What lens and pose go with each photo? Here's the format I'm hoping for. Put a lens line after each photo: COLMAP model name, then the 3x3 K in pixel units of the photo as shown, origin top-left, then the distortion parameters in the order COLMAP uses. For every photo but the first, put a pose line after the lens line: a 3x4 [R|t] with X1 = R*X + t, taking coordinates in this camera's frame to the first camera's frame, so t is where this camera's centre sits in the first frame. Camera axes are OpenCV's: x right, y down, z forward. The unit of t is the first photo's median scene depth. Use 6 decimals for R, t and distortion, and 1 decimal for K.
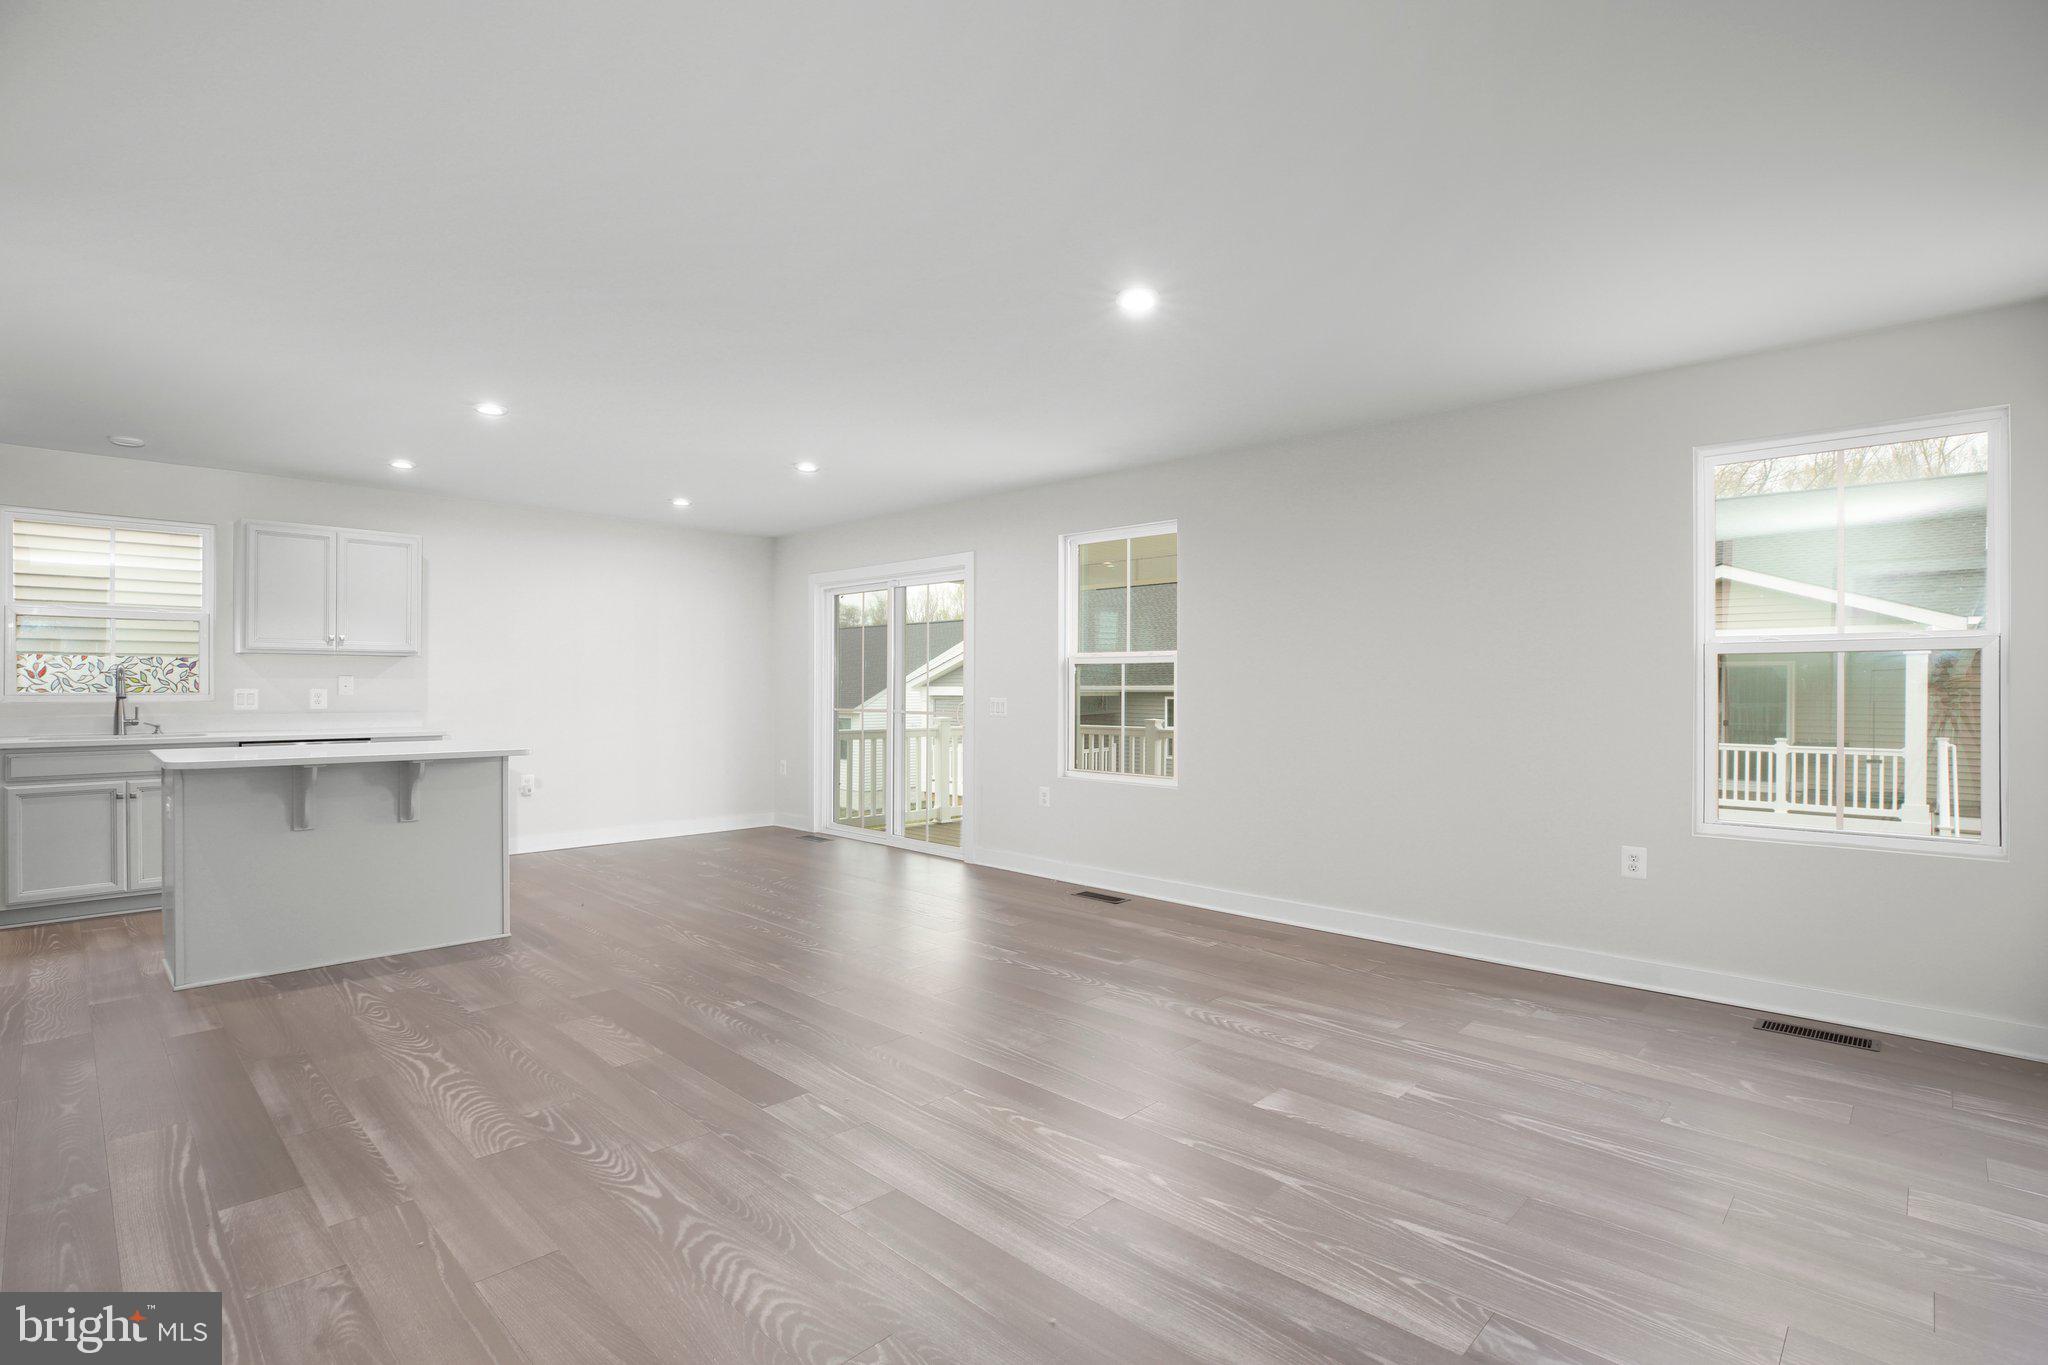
lens RADIAL K [[960.4, 0, 1041.7], [0, 960.4, 686.9], [0, 0, 1]] dist [-0.031770, 0.006792]
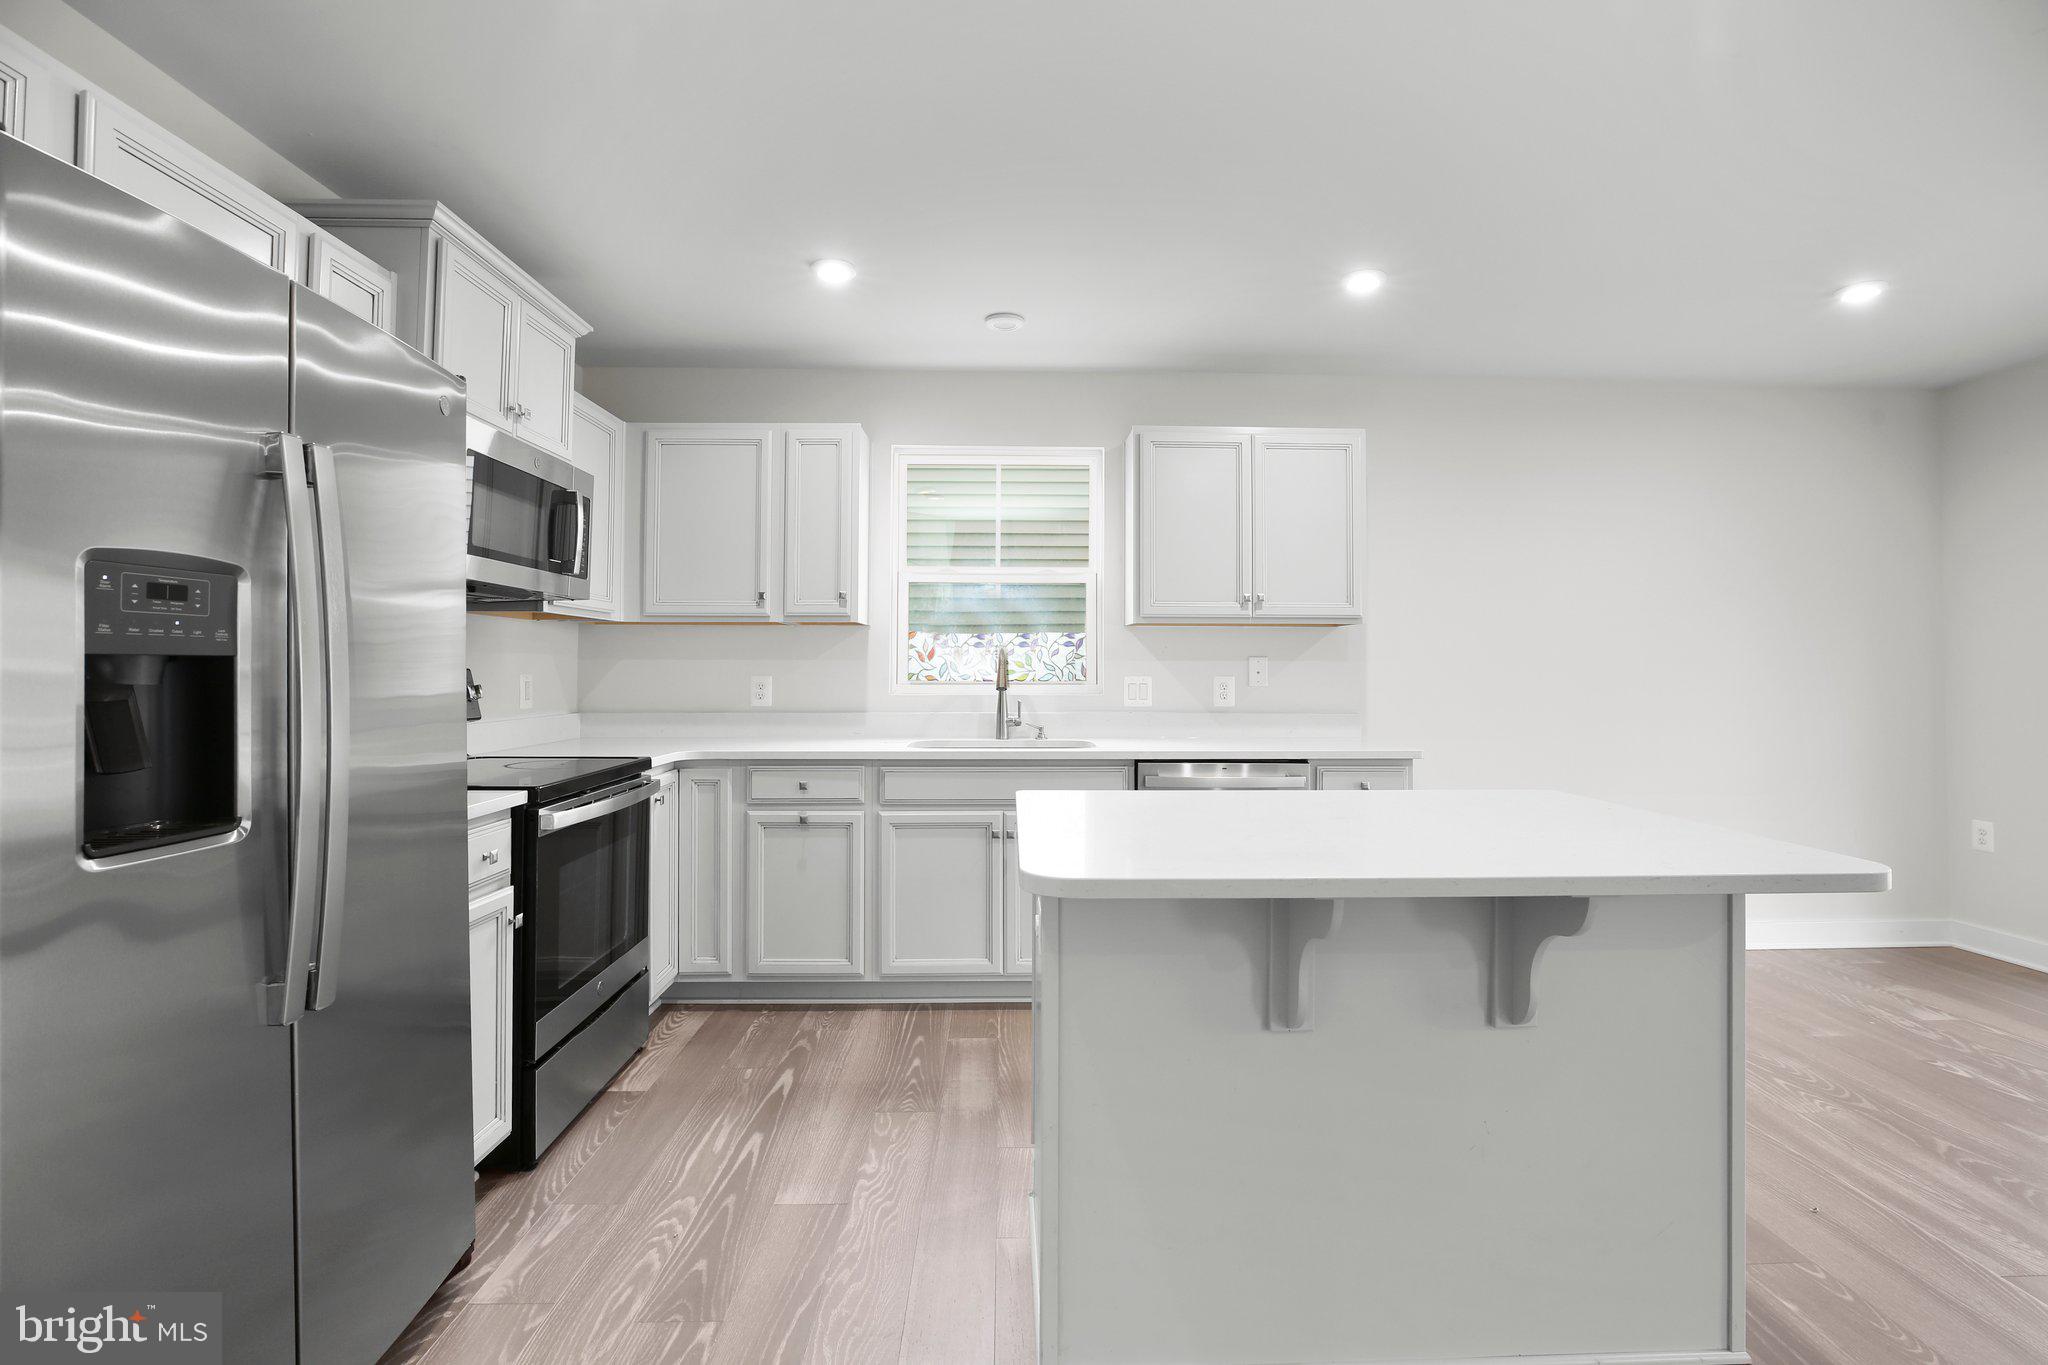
lens RADIAL K [[943.5, 0, 1026.9], [0, 943.5, 649.2], [0, 0, 1]] dist [-0.030632, 0.002641]
pose [[0.702894, -0.015879, -0.711118, -0.578192], [-0.003423, 0.999664, -0.025705, 0.000271], [0.711287, 0.020502, 0.702603, 0.641543]]
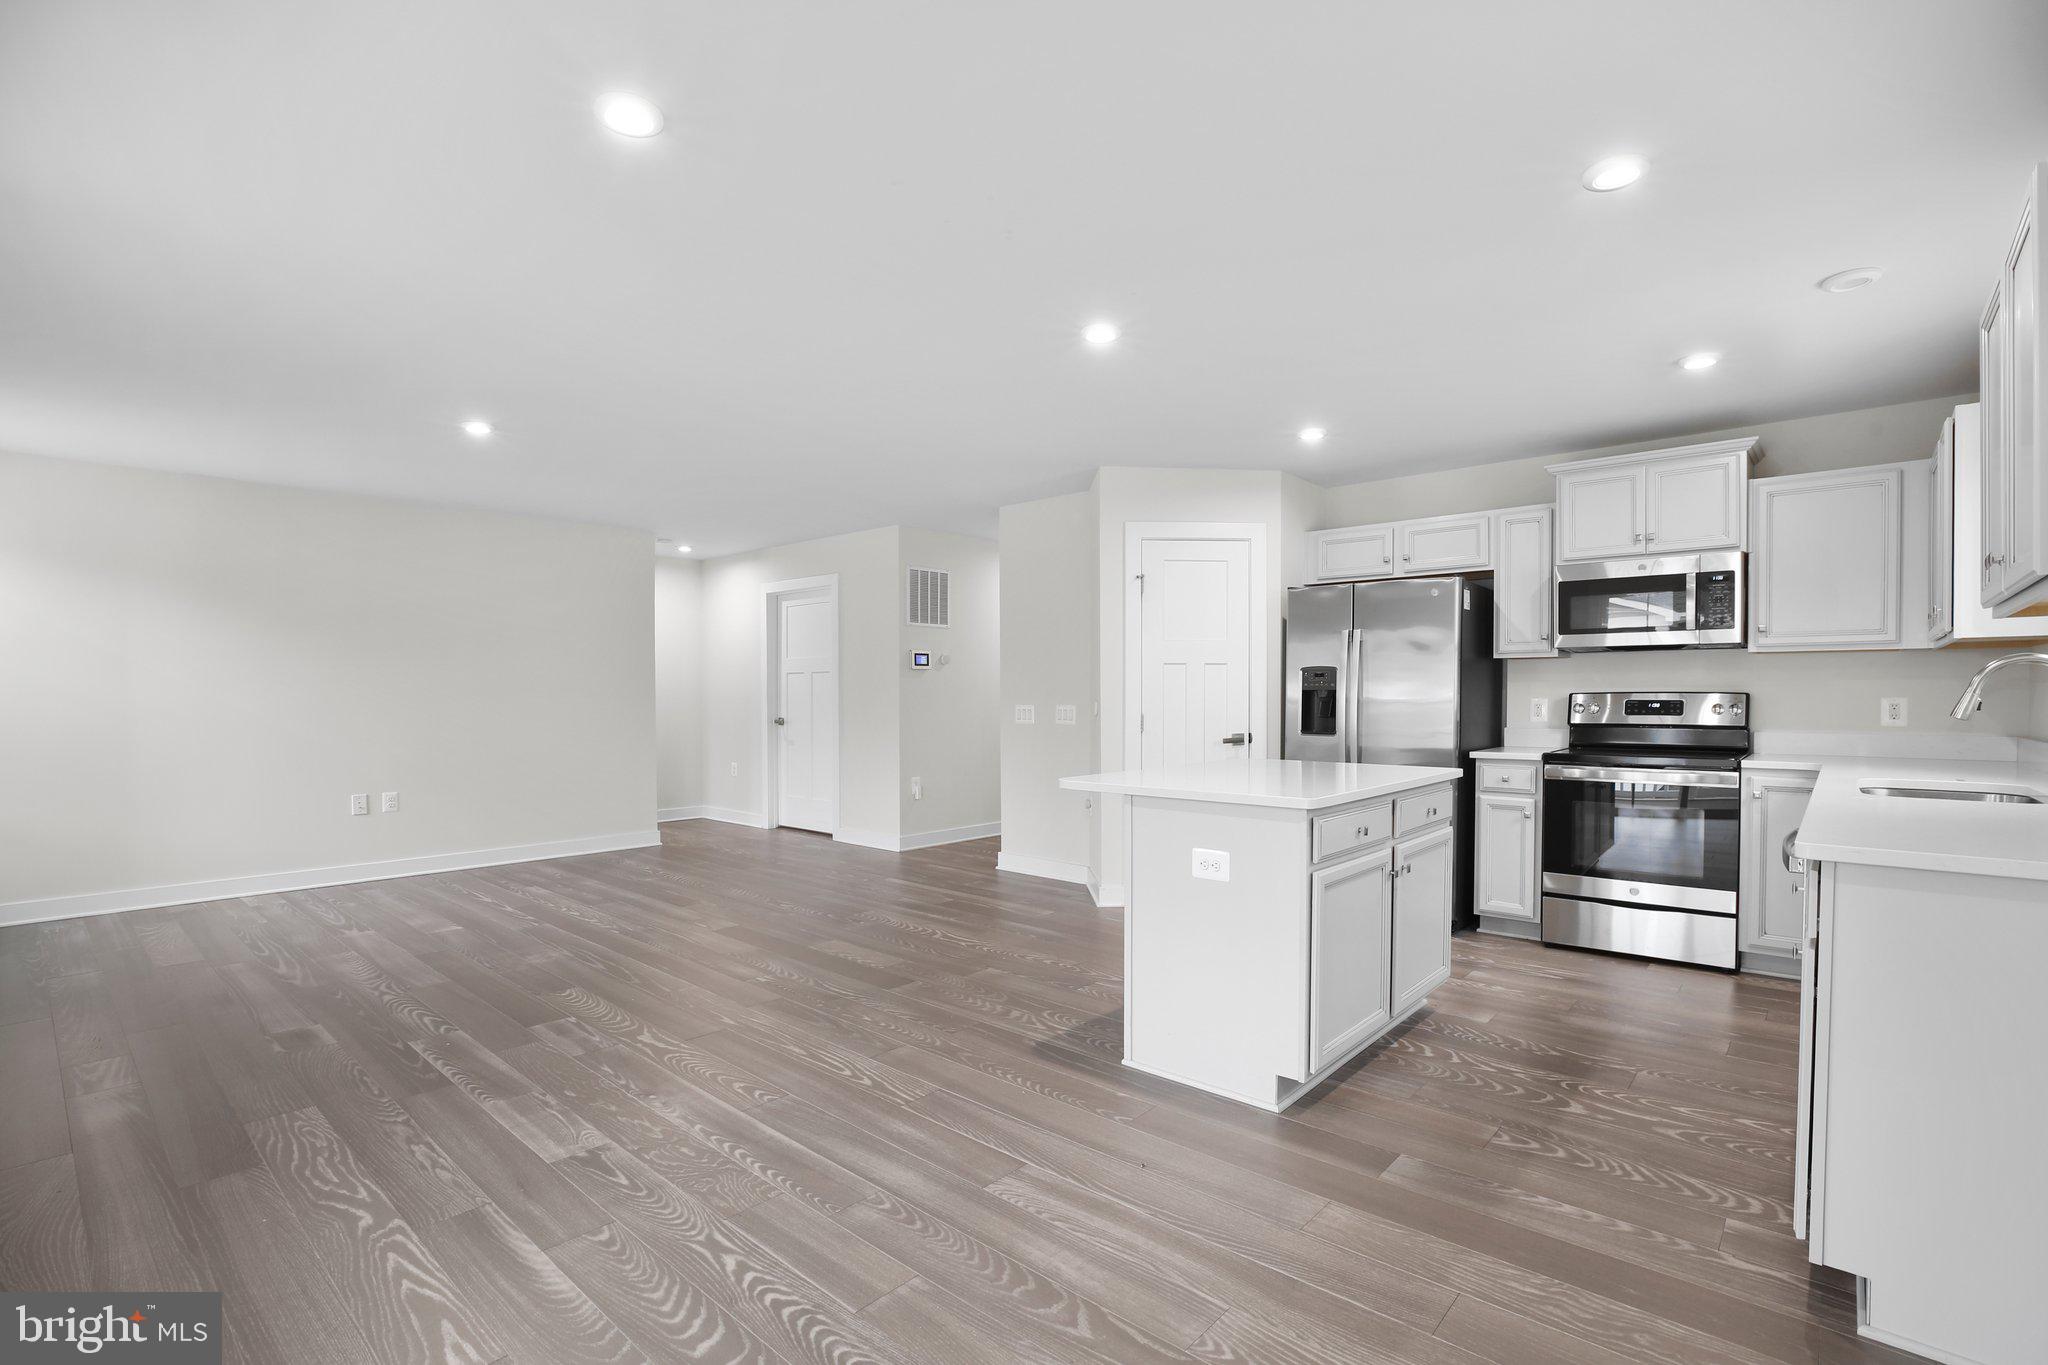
lens RADIAL K [[943.5, 0, 1021.8], [0, 943.5, 713.7], [0, 0, 1]] dist [-0.030632, 0.002641]
pose [[-0.999852, -0.001266, -0.017159, -0.548752], [-0.001677, 0.999712, 0.023942, -0.002318], [0.017124, 0.023967, -0.999566, 1.908825]]
